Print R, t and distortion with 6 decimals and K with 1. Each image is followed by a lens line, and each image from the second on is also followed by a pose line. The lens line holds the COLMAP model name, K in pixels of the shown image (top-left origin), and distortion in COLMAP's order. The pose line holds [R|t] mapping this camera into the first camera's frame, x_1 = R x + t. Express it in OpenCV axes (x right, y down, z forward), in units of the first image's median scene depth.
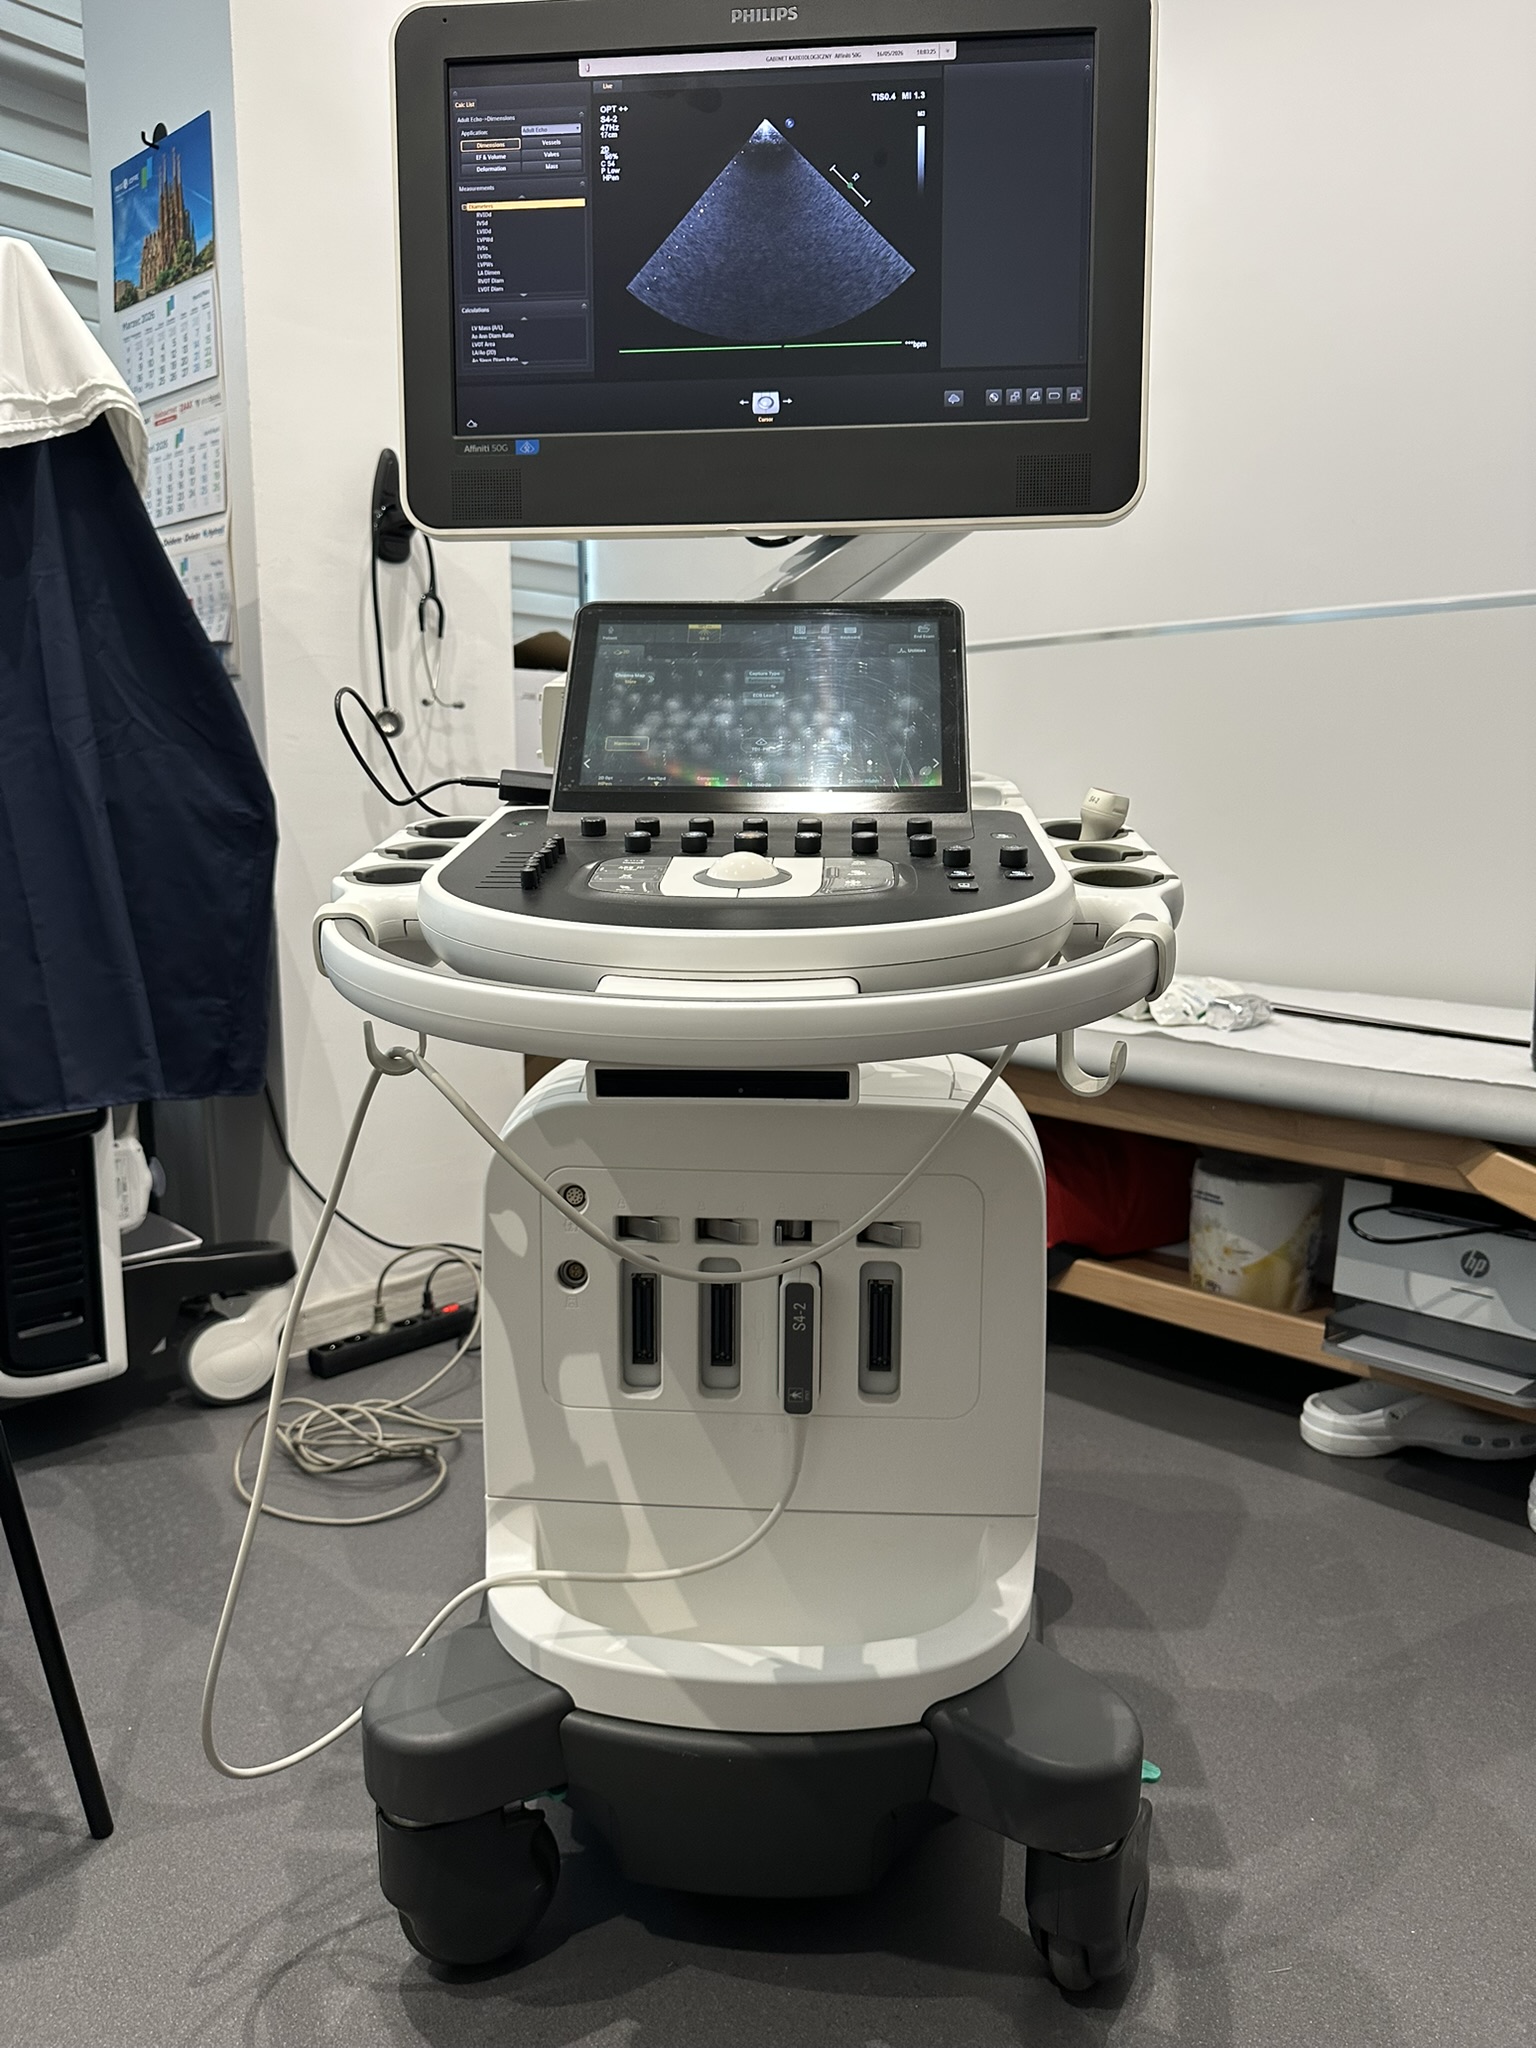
lens RADIAL K [[1437.5, 0, 768.0], [0, 1437.5, 1024.0], [0, 0, 1]] dist [0.003500, -0.008179]
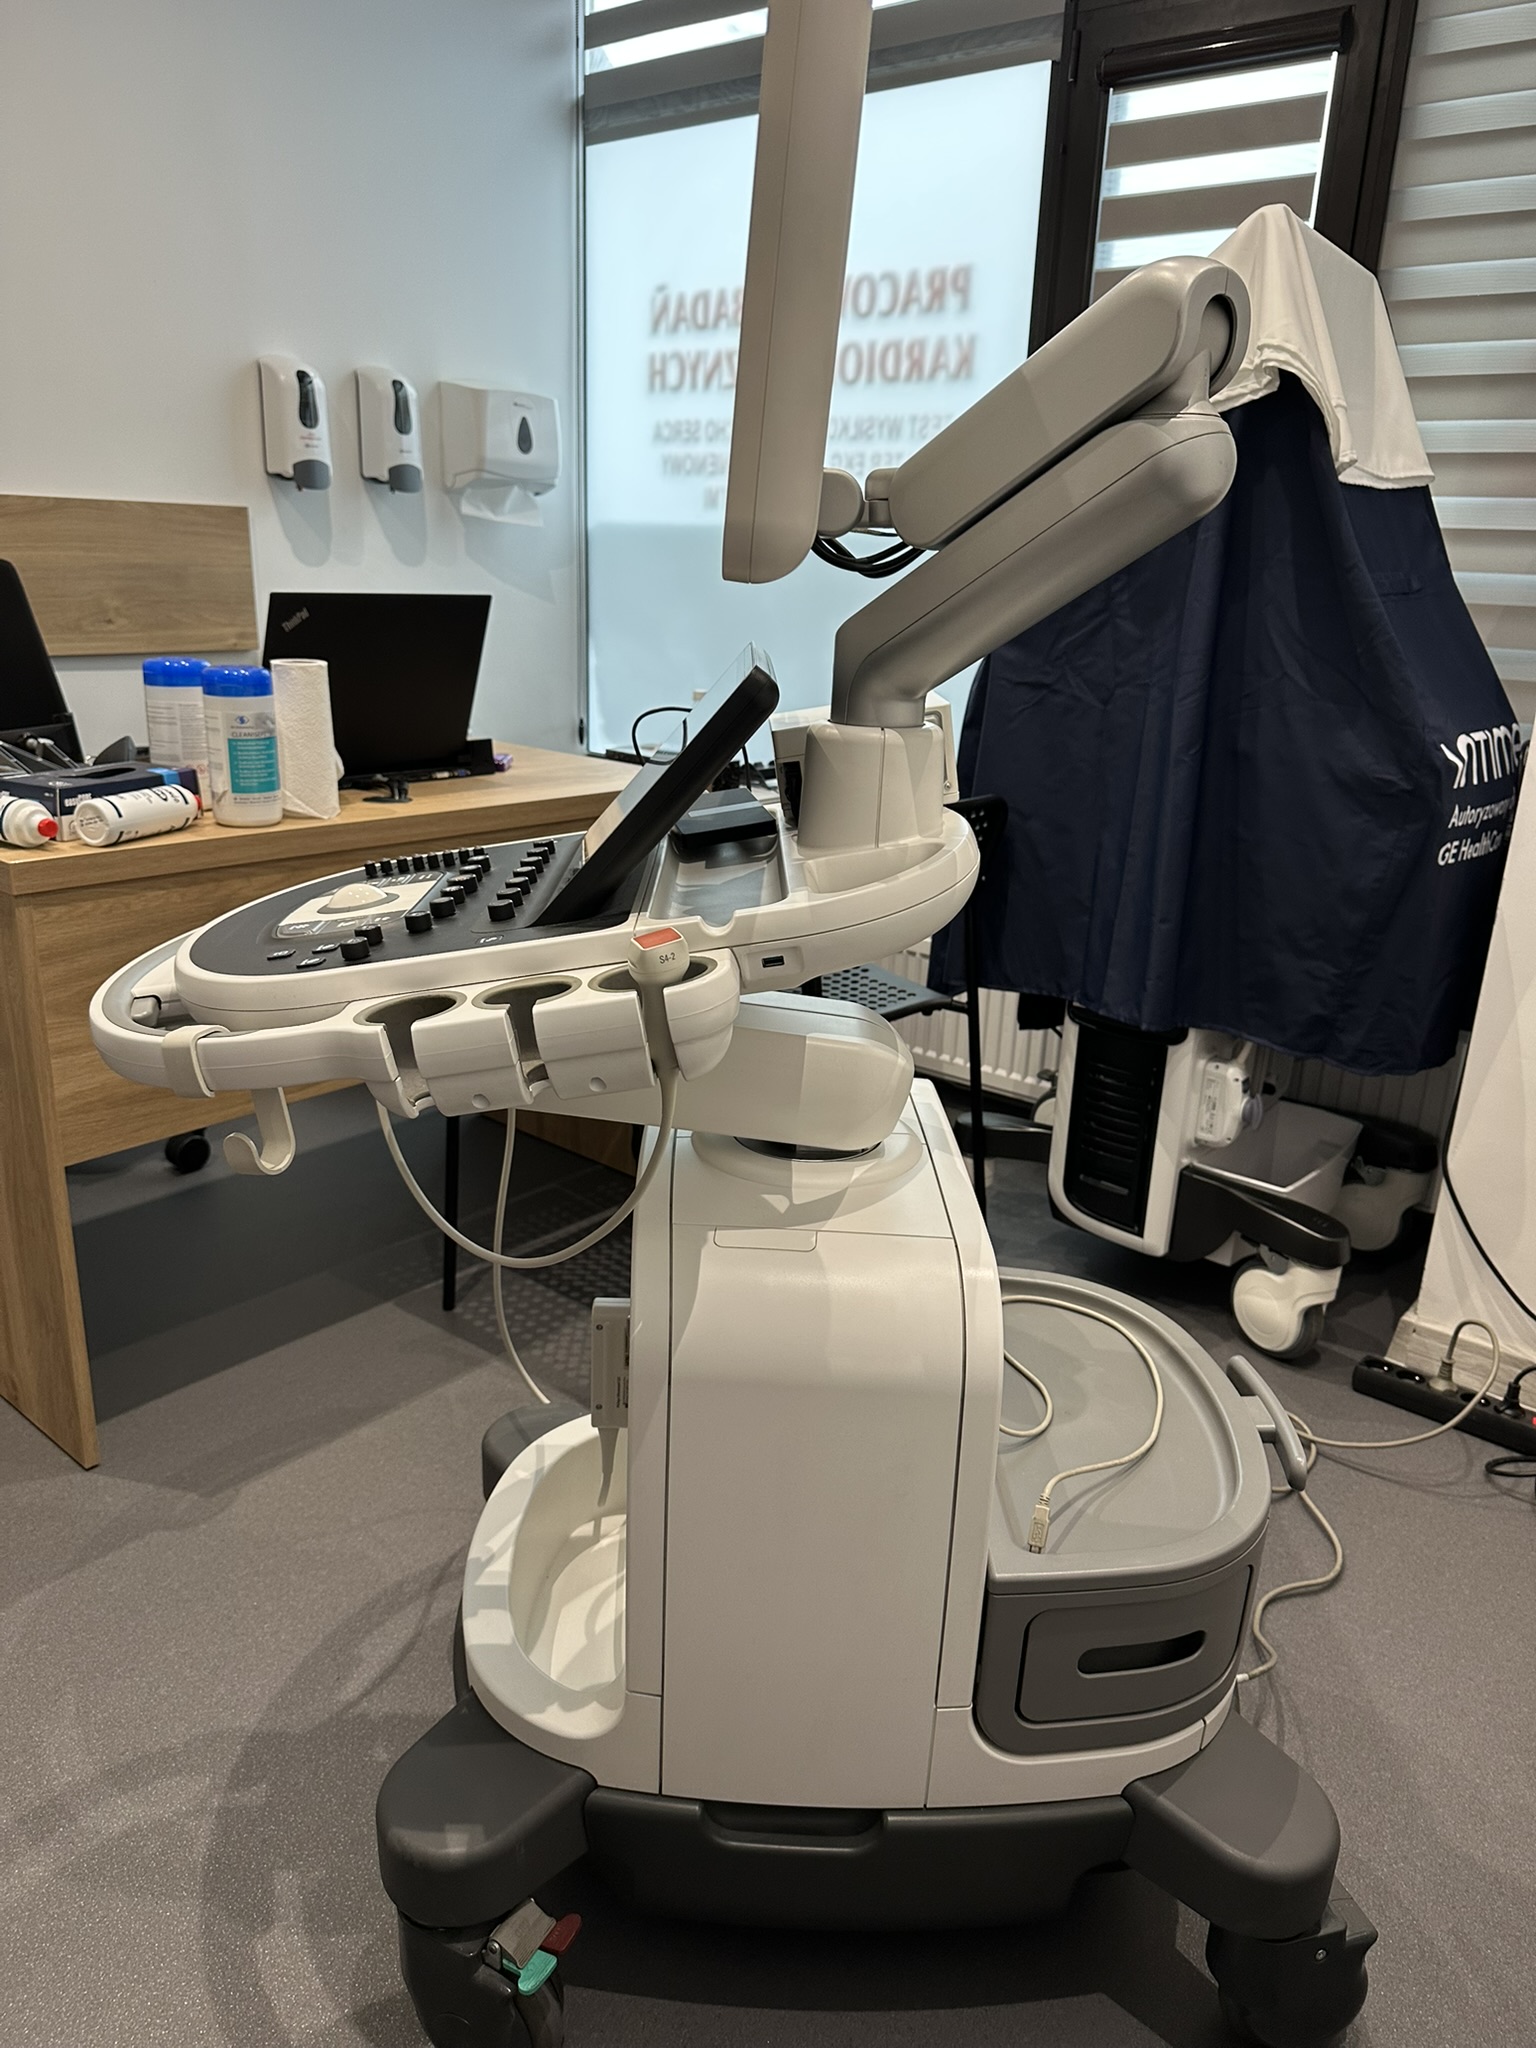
lens RADIAL K [[1437.5, 0, 768.0], [0, 1437.5, 1024.0], [0, 0, 1]] dist [0.003500, -0.008179]
pose [[0.069782, 0.307047, -0.949132, 0.926396], [-0.198023, 0.936781, 0.288493, -0.328466], [0.977710, 0.167818, 0.126172, 0.914212]]
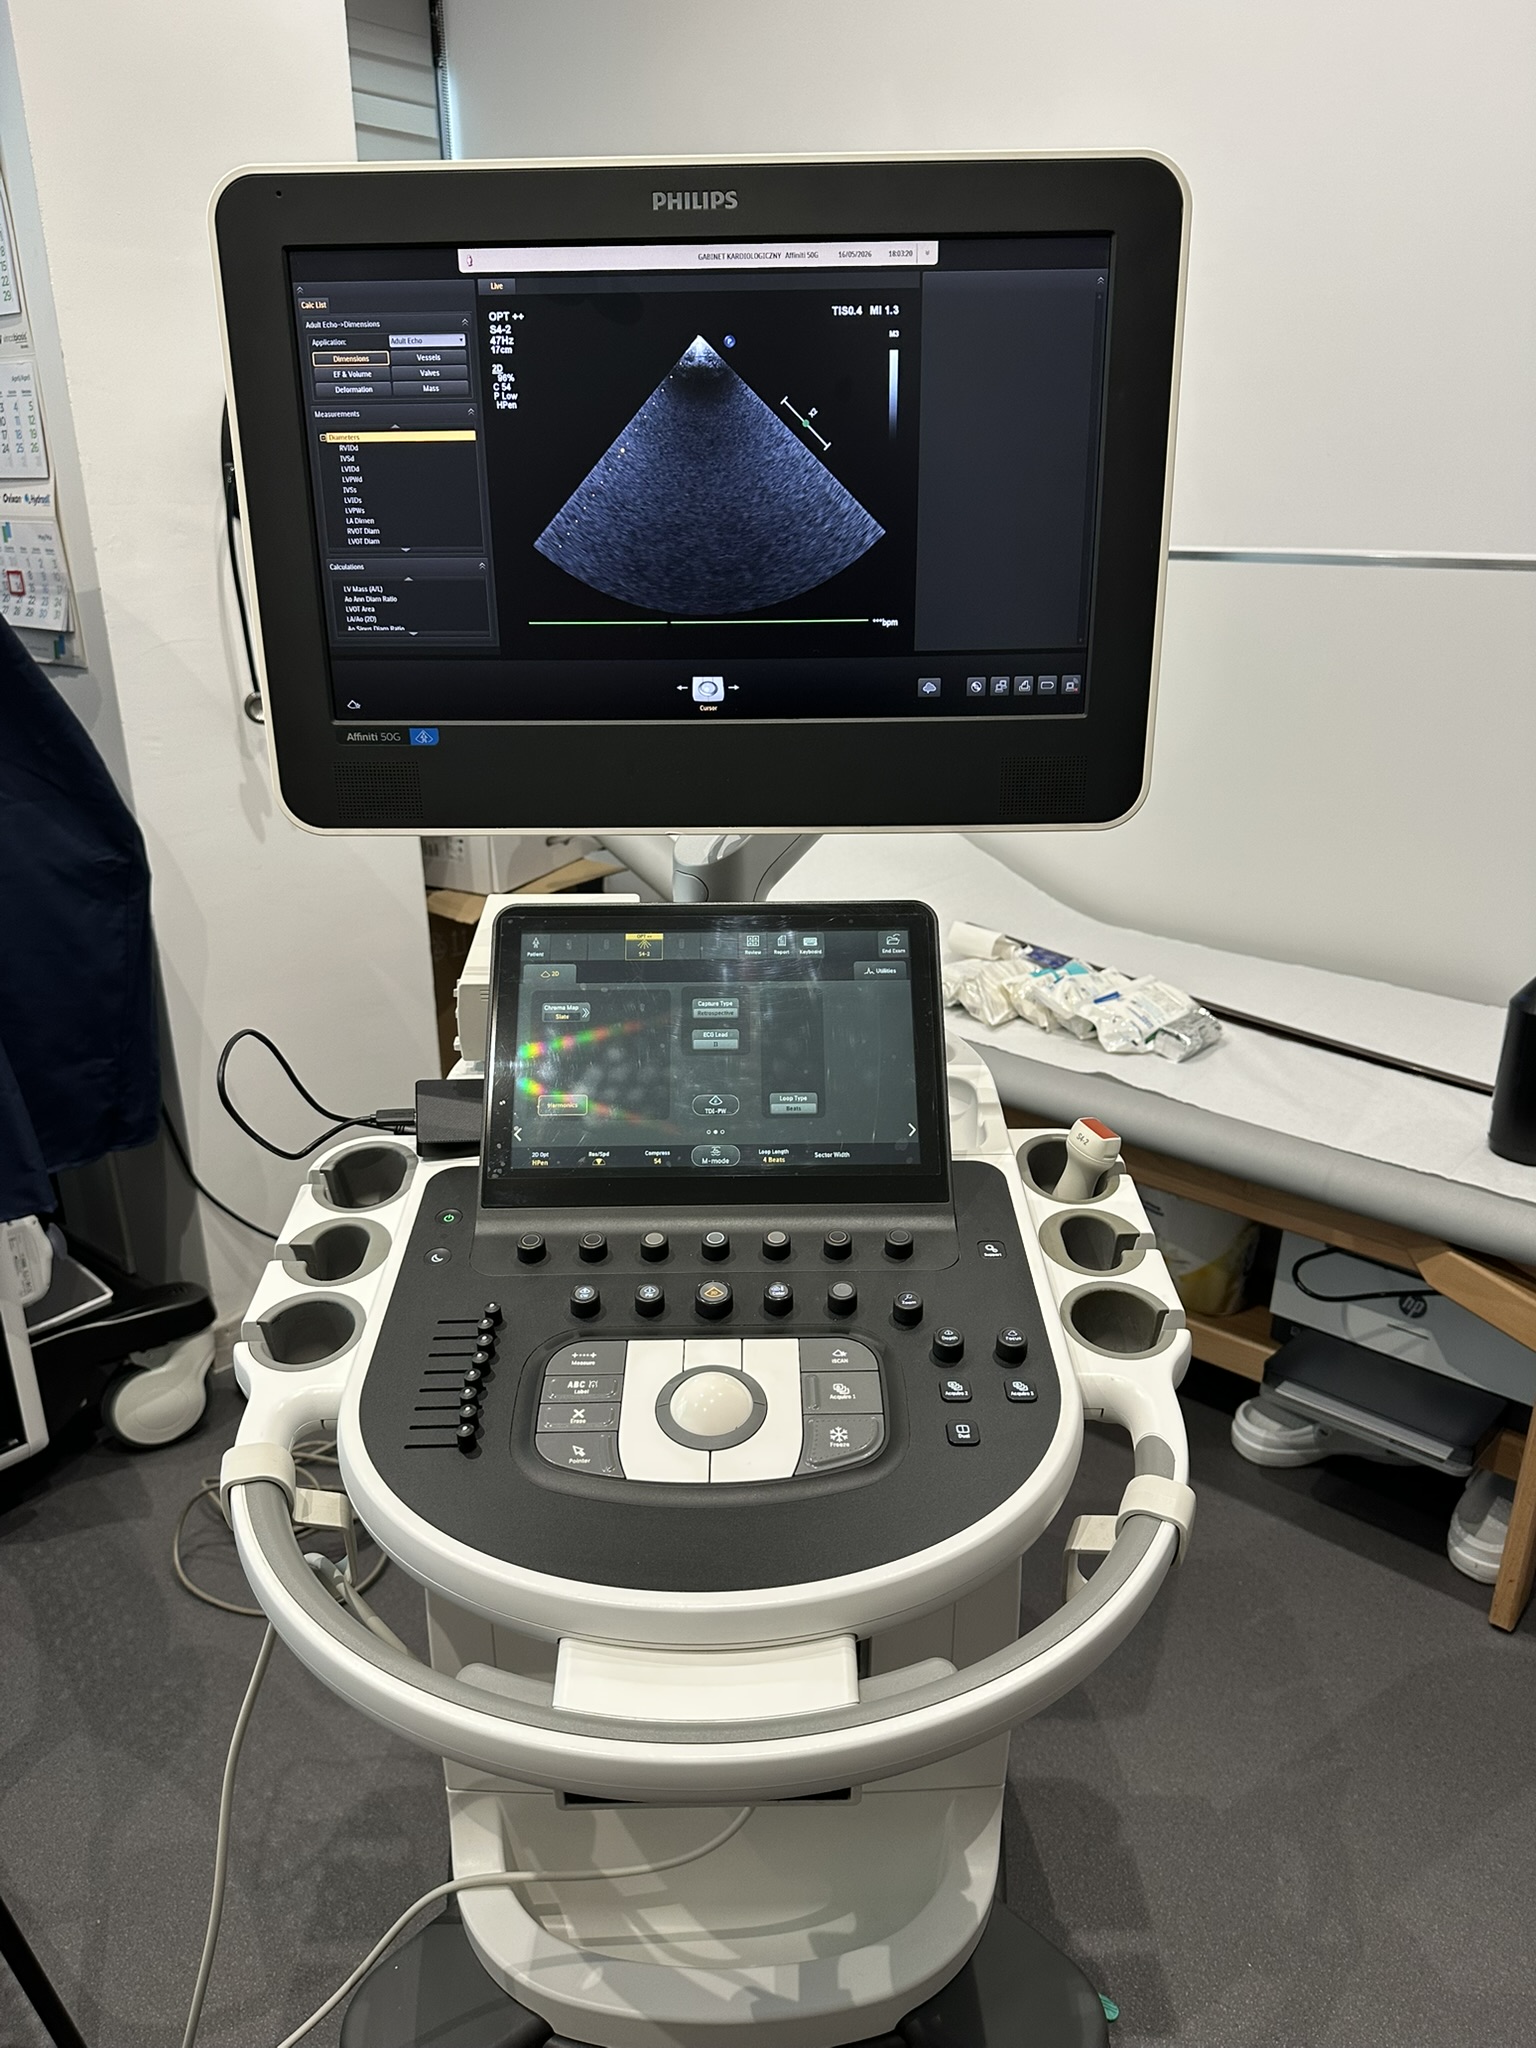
lens RADIAL K [[1440.8, 0, 761.7], [0, 1440.8, 1015.0], [0, 0, 1]] dist [0.007456, -0.011793]
pose [[0.997918, -0.030448, 0.056864, -0.022595], [0.018553, 0.979814, 0.199050, -0.392367], [-0.061776, -0.197581, 0.978338, 0.132257]]
